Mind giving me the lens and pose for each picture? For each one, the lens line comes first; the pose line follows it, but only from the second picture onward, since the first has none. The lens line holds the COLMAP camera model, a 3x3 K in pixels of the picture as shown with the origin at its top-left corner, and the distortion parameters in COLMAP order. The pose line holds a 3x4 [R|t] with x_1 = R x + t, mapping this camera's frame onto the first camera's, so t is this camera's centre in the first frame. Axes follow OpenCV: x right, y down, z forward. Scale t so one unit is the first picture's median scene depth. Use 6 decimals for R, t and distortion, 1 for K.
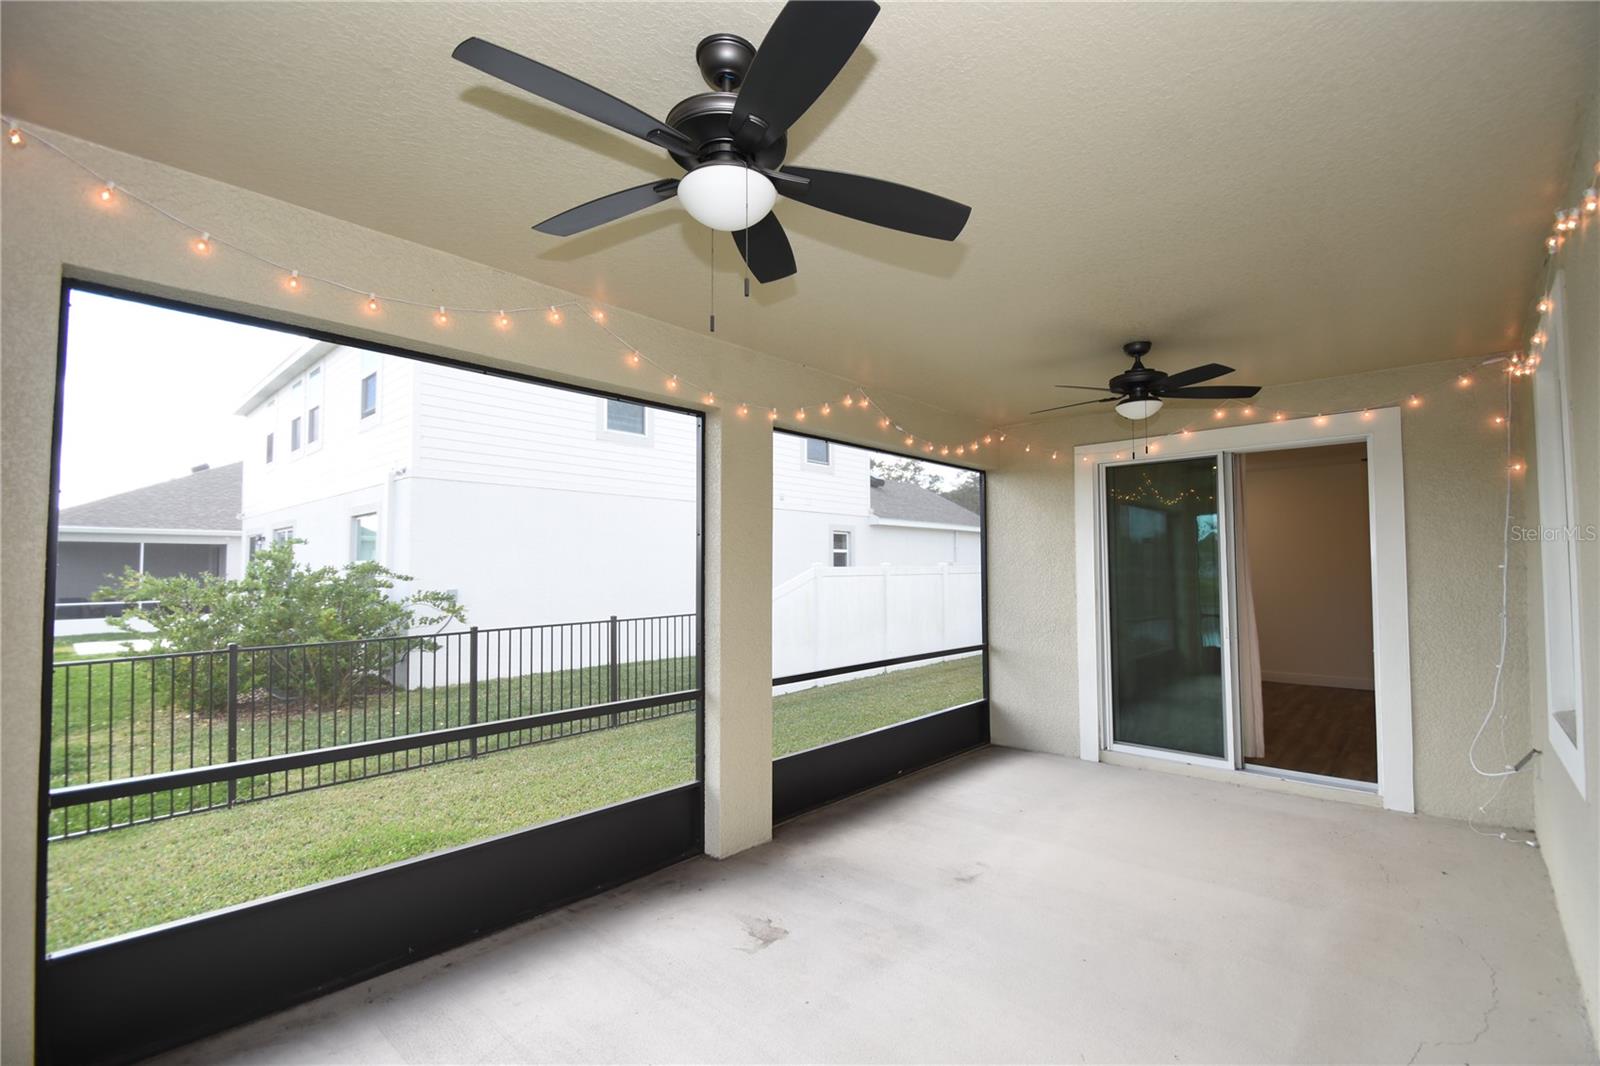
lens RADIAL K [[699.3, 0, 806.0], [0, 699.3, 538.2], [0, 0, 1]] dist [0.014757, -0.018328]
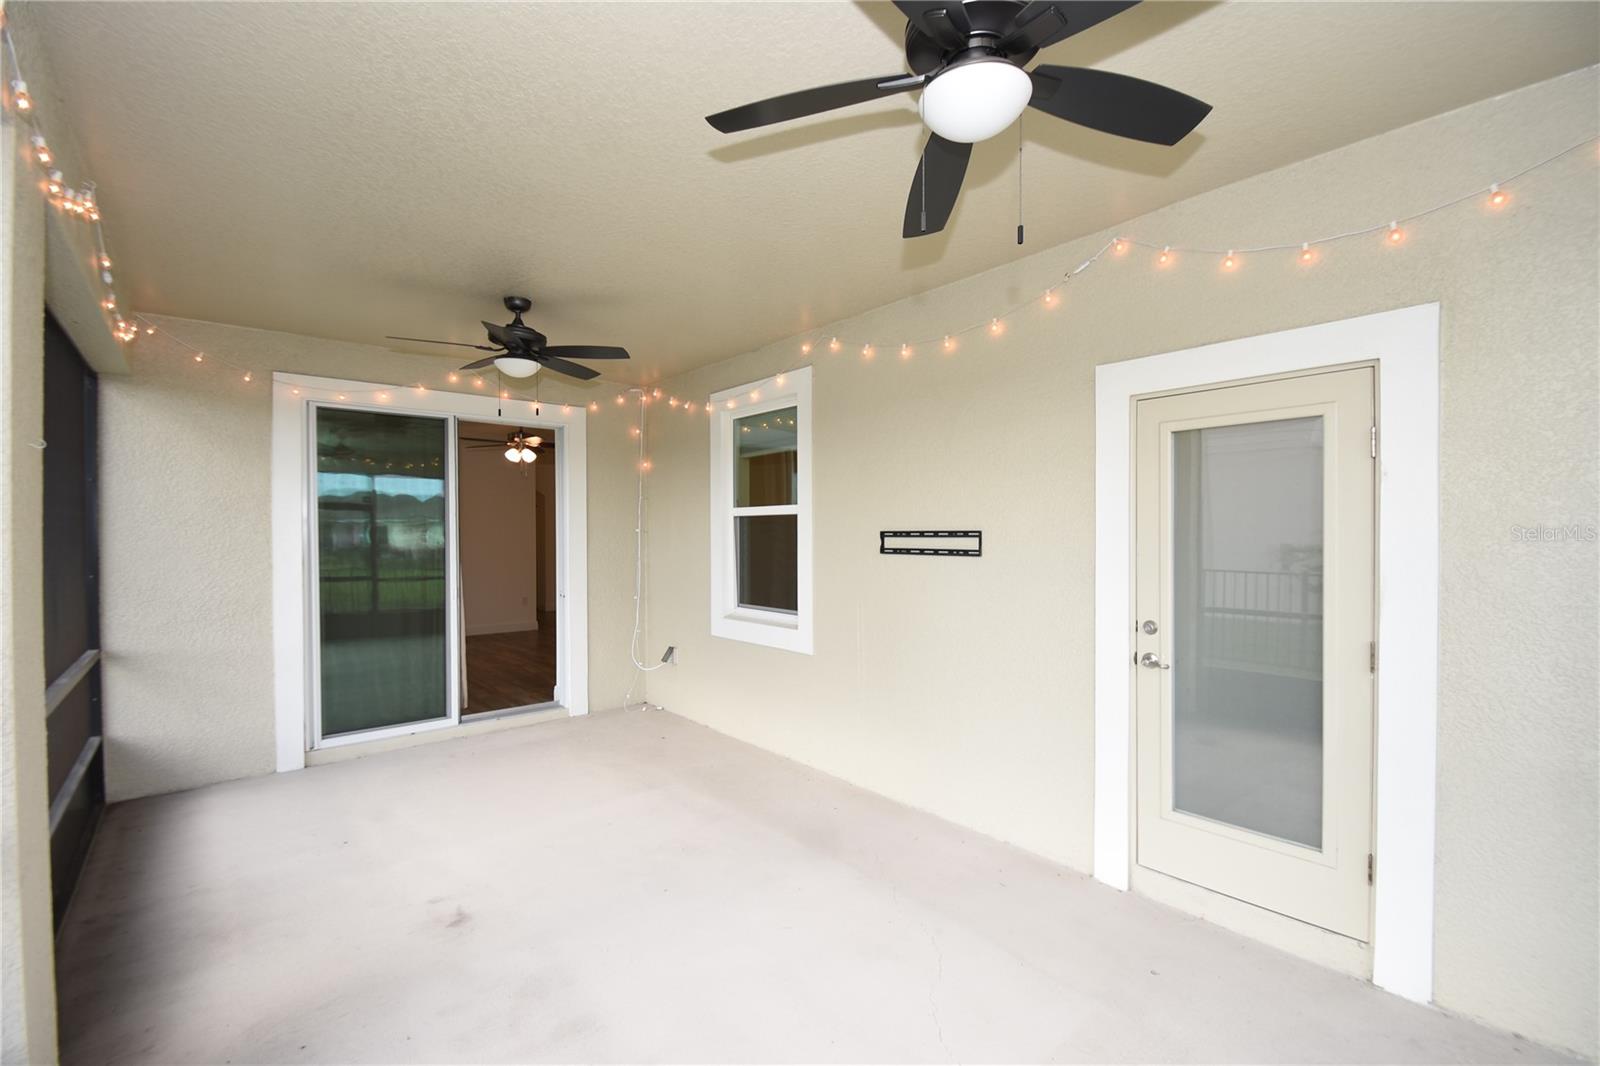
lens RADIAL K [[699.3, 0, 806.0], [0, 699.3, 538.2], [0, 0, 1]] dist [0.014757, -0.018328]
pose [[0.114802, -0.005262, 0.993374, -0.357637], [-0.041685, 0.999080, 0.010110, 0.021967], [-0.992513, -0.042570, 0.114477, 0.376017]]
